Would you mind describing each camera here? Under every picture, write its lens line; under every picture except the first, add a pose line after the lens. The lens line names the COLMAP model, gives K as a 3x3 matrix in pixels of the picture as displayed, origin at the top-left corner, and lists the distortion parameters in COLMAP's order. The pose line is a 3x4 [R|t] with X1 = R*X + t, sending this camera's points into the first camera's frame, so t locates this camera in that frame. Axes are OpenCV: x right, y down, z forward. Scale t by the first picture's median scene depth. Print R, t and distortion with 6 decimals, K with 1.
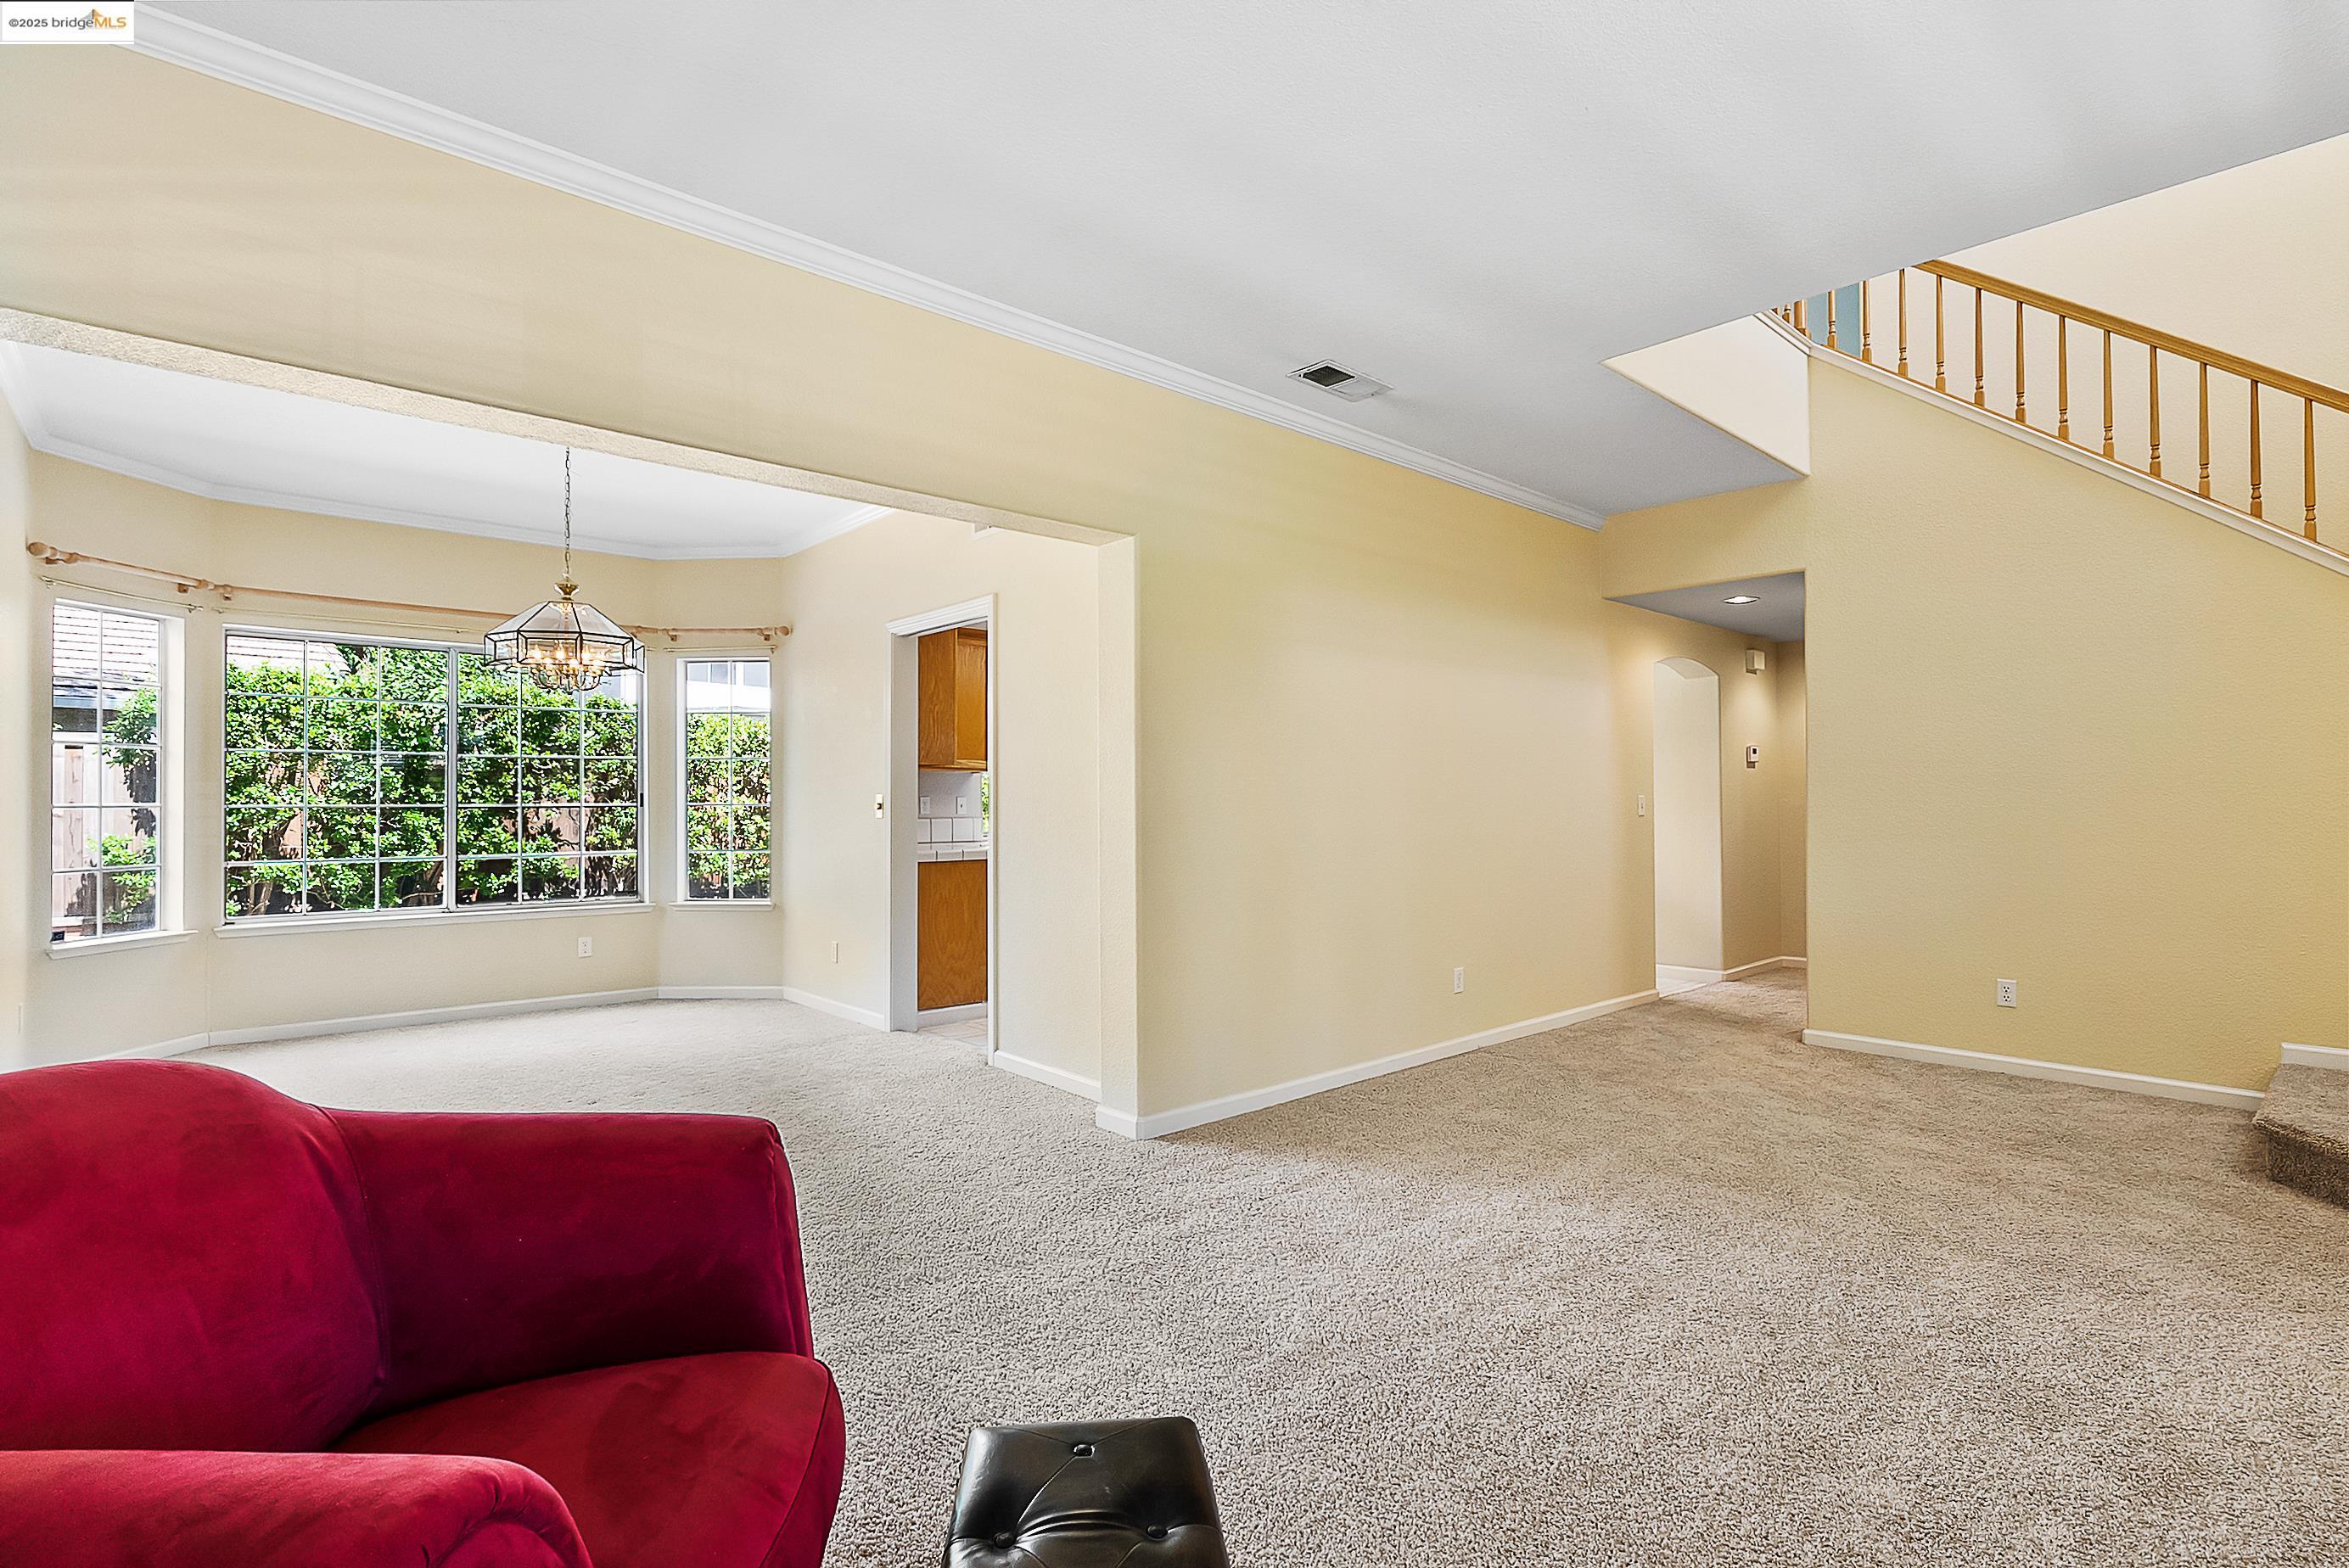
lens RADIAL K [[1081.3, 0, 1185.0], [0, 1081.3, 800.7], [0, 0, 1]] dist [-0.001316, -0.000675]
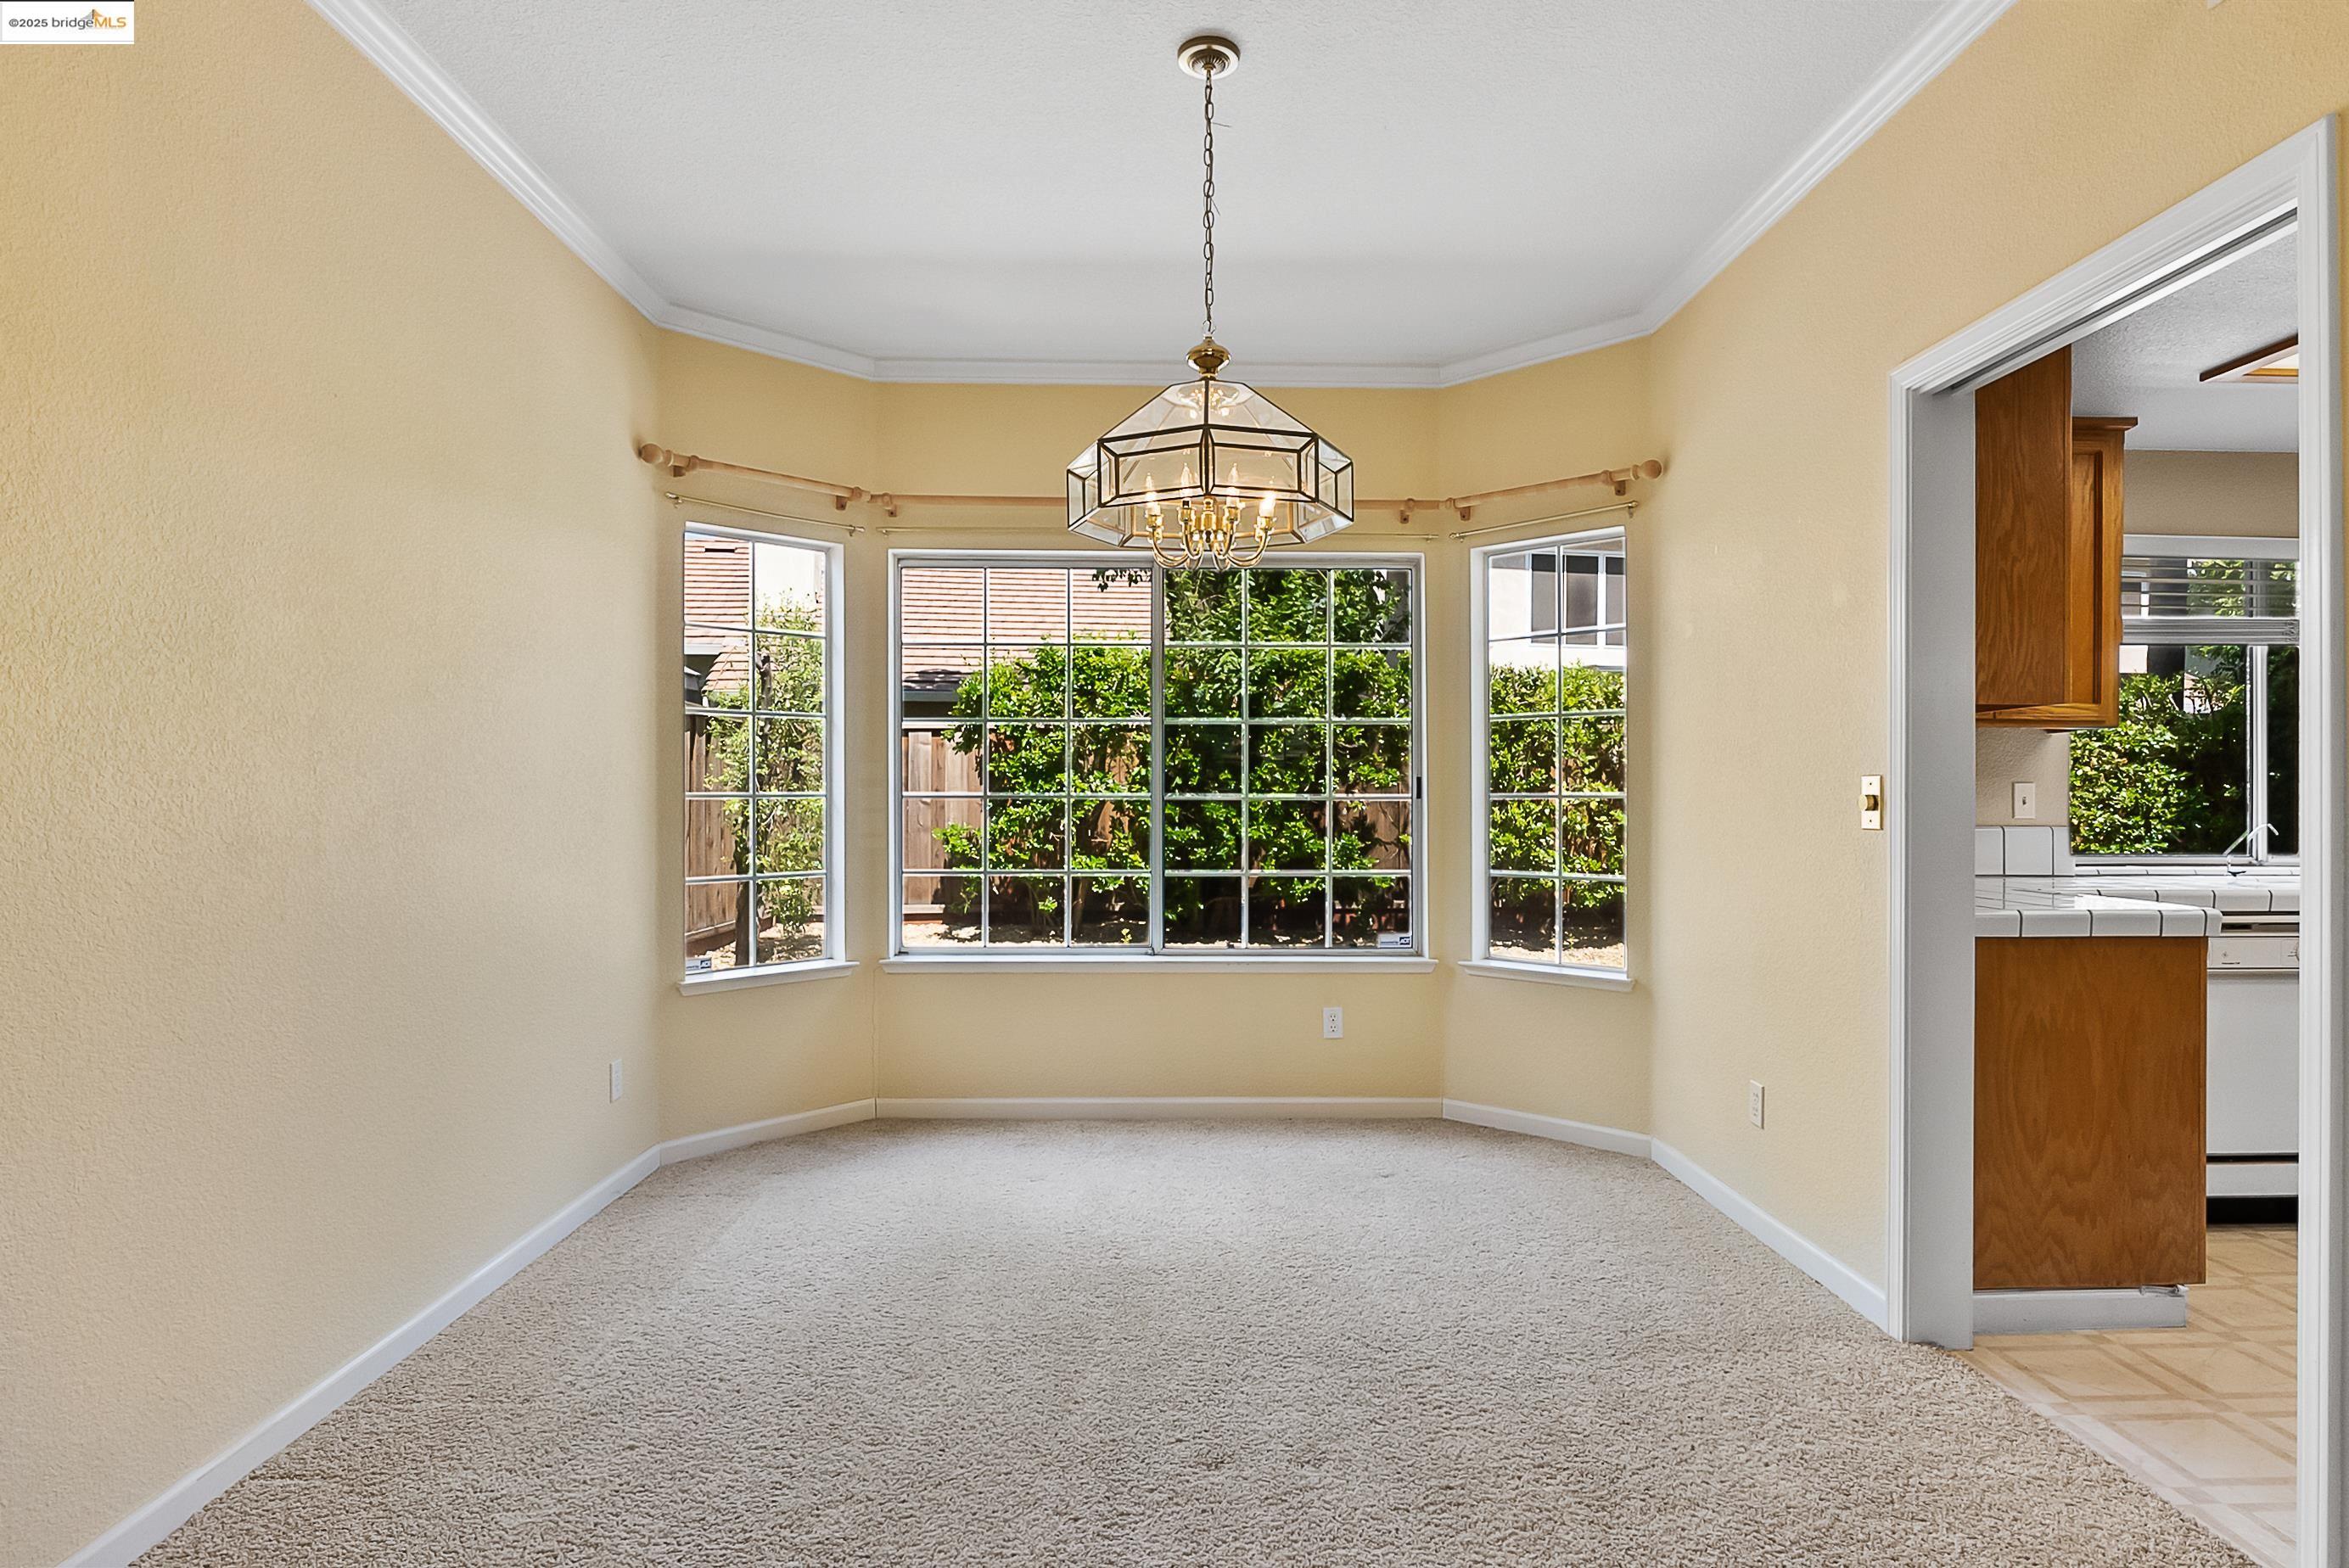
lens RADIAL K [[1262.6, 0, 1170.9], [0, 1262.6, 787.2], [0, 0, 1]] dist [-0.006787, 0.001370]
pose [[0.749614, 0.000190, -0.661876, -0.135981], [-0.000868, 0.999999, -0.000697, -0.000399], [0.661875, 0.001097, 0.749613, 0.373162]]
